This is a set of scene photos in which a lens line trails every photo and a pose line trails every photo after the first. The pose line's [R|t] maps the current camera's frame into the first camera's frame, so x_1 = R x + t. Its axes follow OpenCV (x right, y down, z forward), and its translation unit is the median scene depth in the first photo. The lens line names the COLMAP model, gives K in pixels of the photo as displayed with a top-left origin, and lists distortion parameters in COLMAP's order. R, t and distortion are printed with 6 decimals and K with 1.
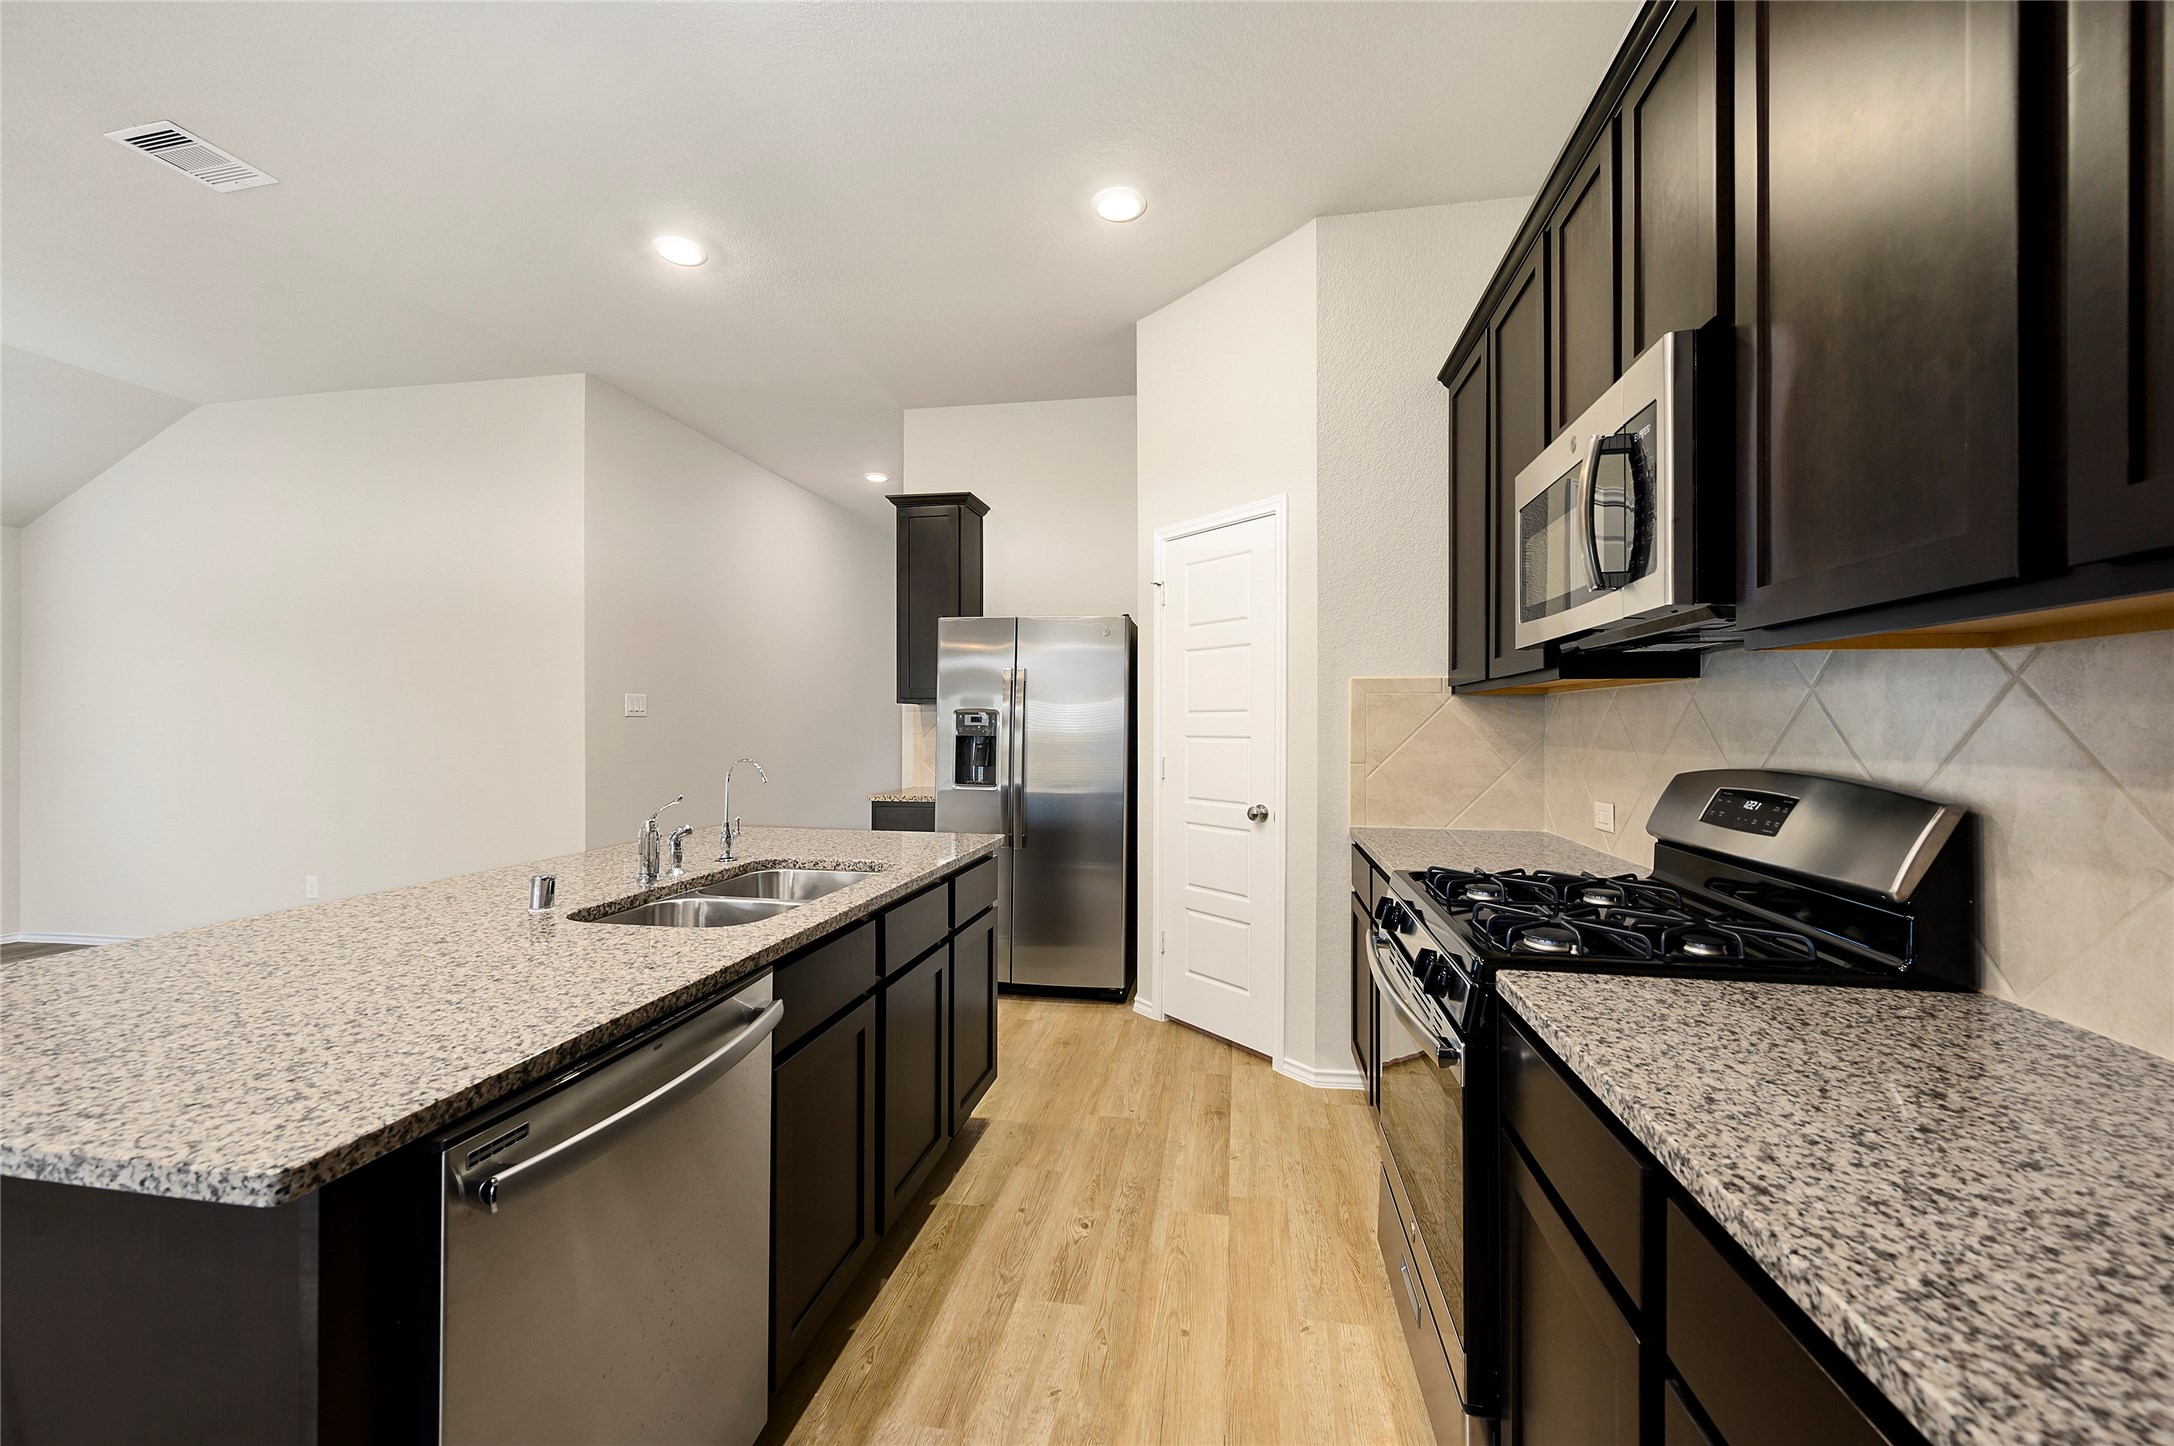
lens RADIAL K [[860.5, 0, 1077.2], [0, 860.5, 721.5], [0, 0, 1]] dist [-0.002574, 0.000750]
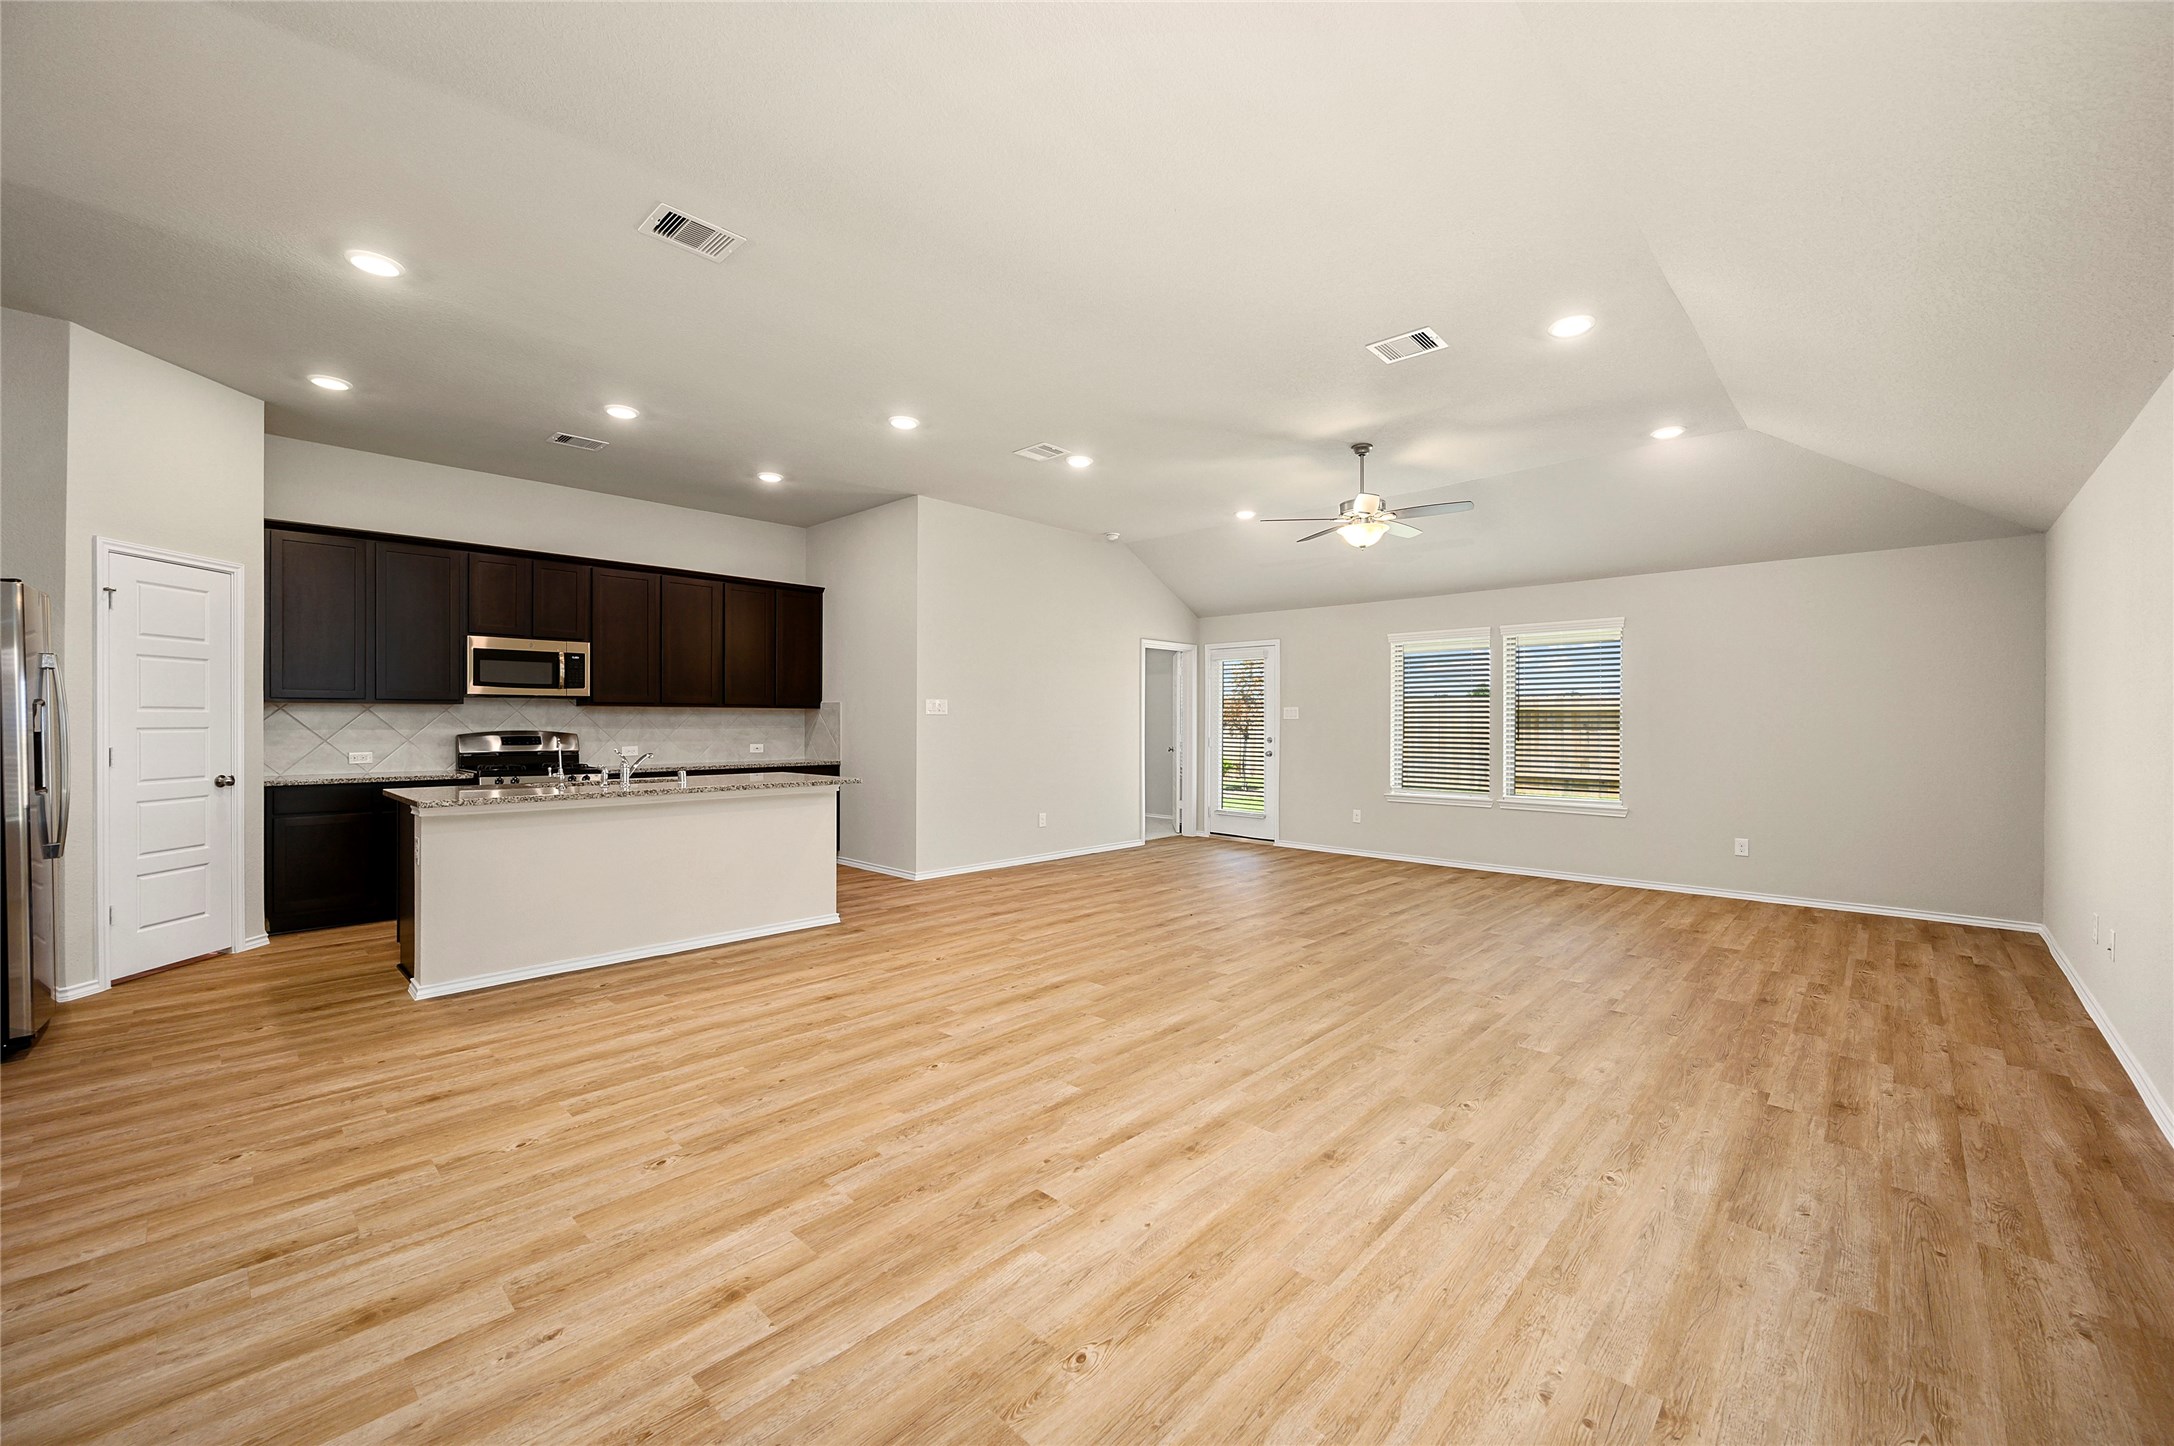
lens RADIAL K [[860.5, 0, 1082.9], [0, 860.5, 722.3], [0, 0, 1]] dist [-0.002574, 0.000750]
pose [[-0.836497, 0.000572, 0.547971, -1.538108], [-0.000061, 0.999999, -0.001136, 0.009541], [-0.547972, -0.000983, -0.836496, 1.230997]]
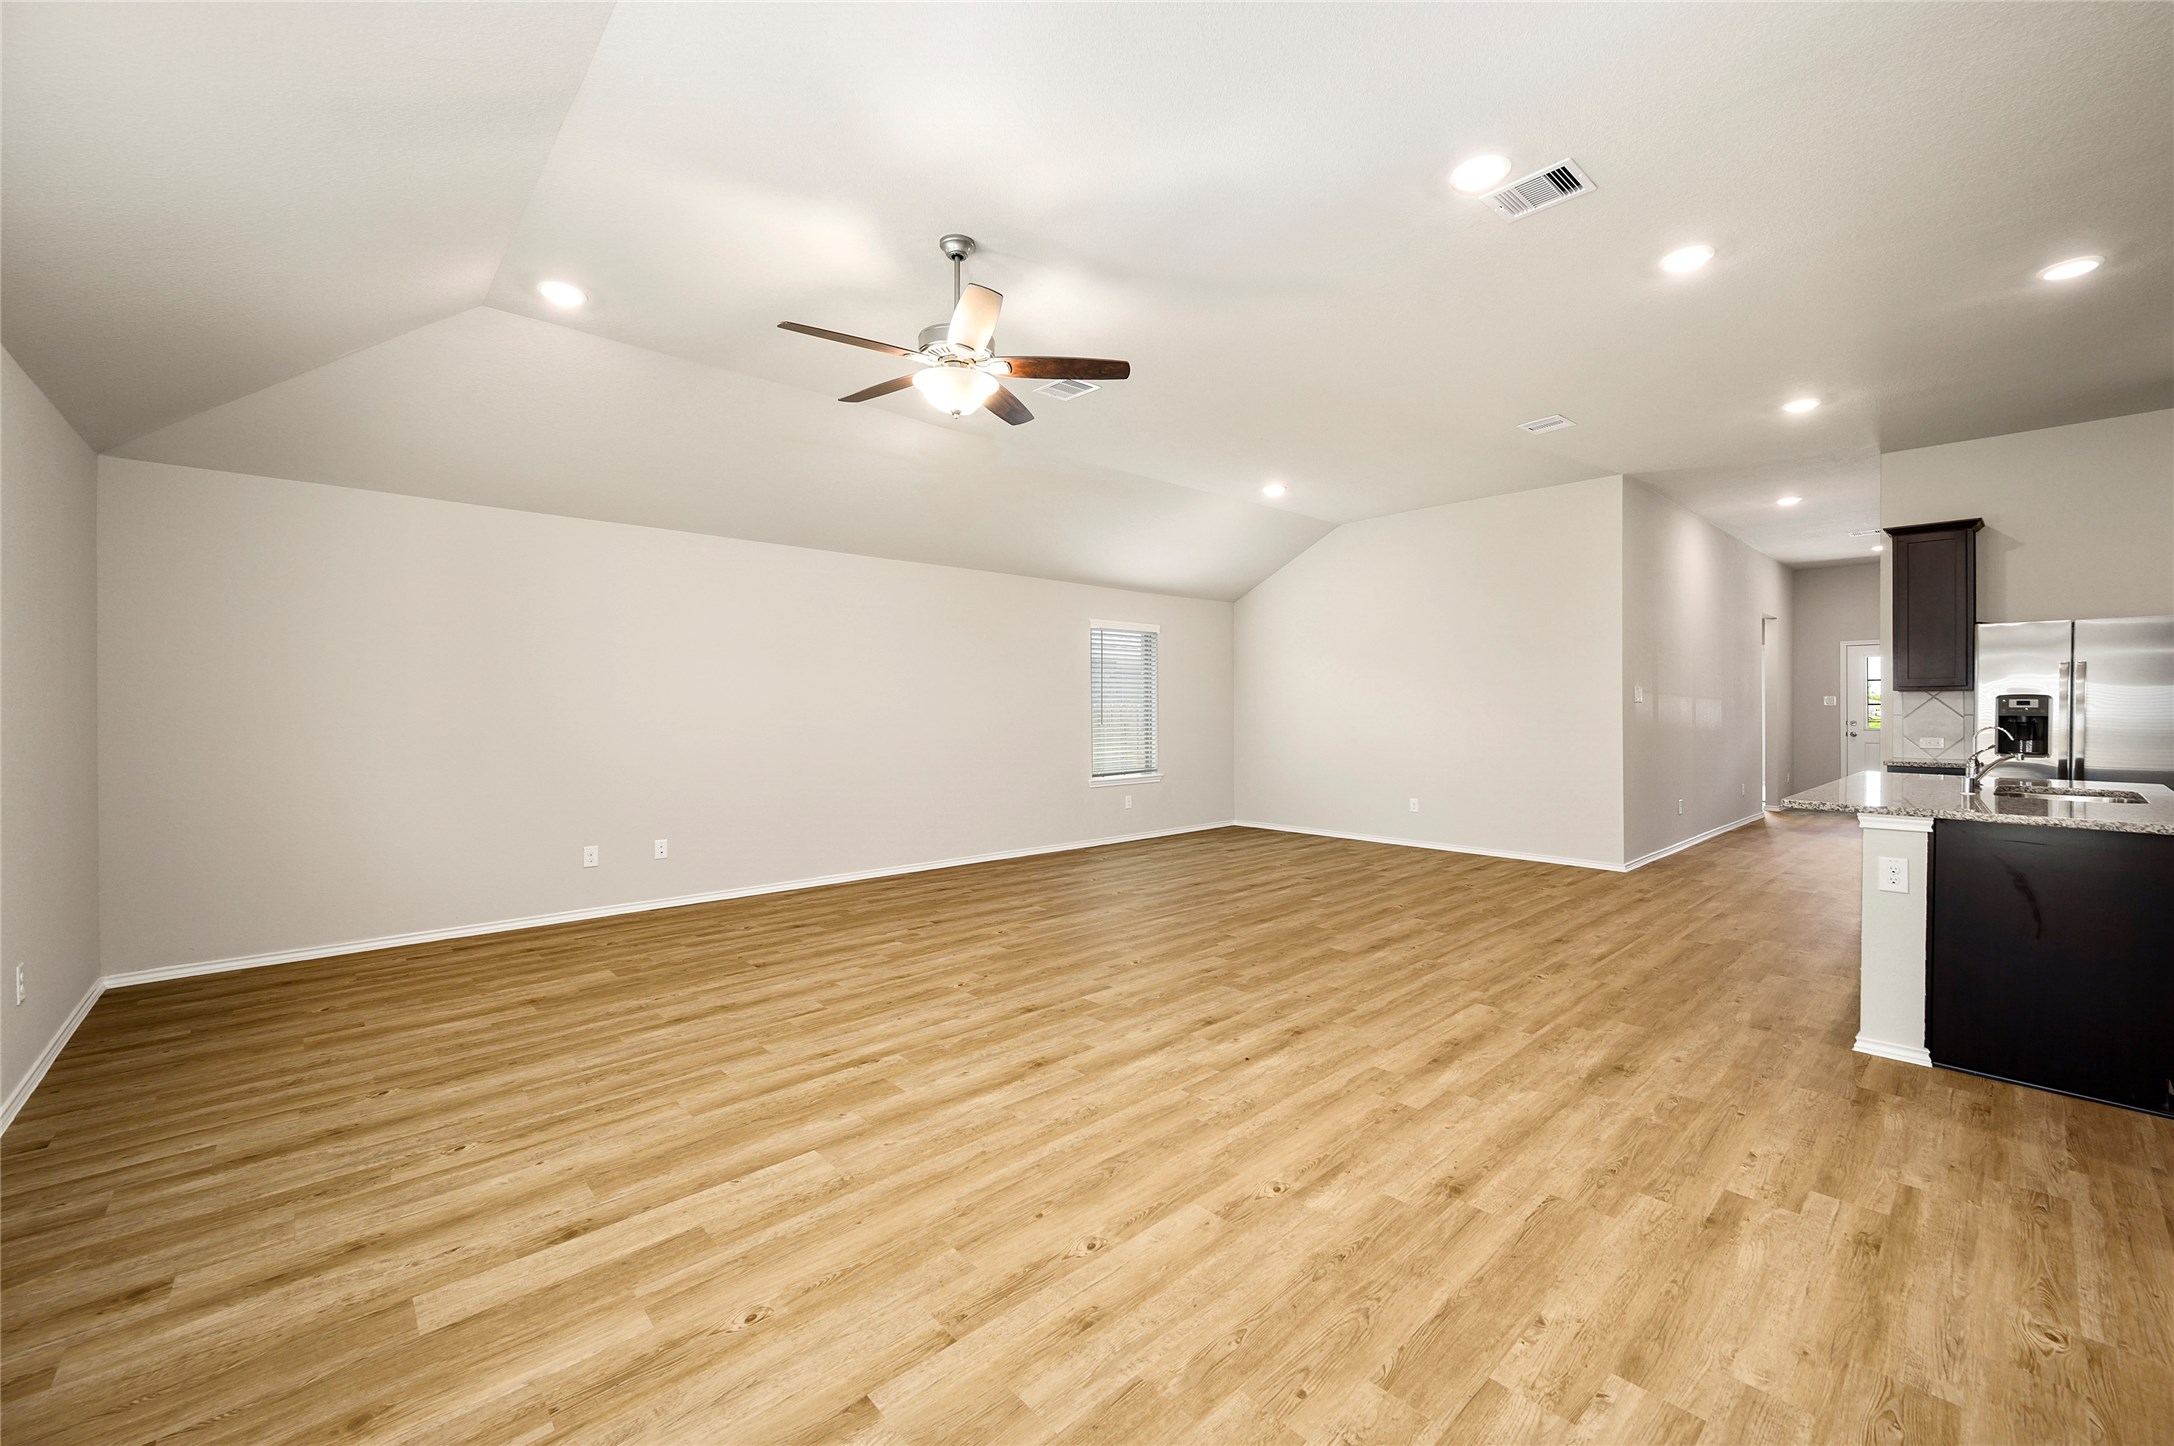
lens RADIAL K [[860.5, 0, 1089.0], [0, 860.5, 710.1], [0, 0, 1]] dist [-0.002574, 0.000750]
pose [[0.795241, 0.003567, -0.606284, -0.479650], [-0.001320, 0.999991, 0.004151, 0.004697], [0.606293, -0.002501, 0.795238, -0.907754]]
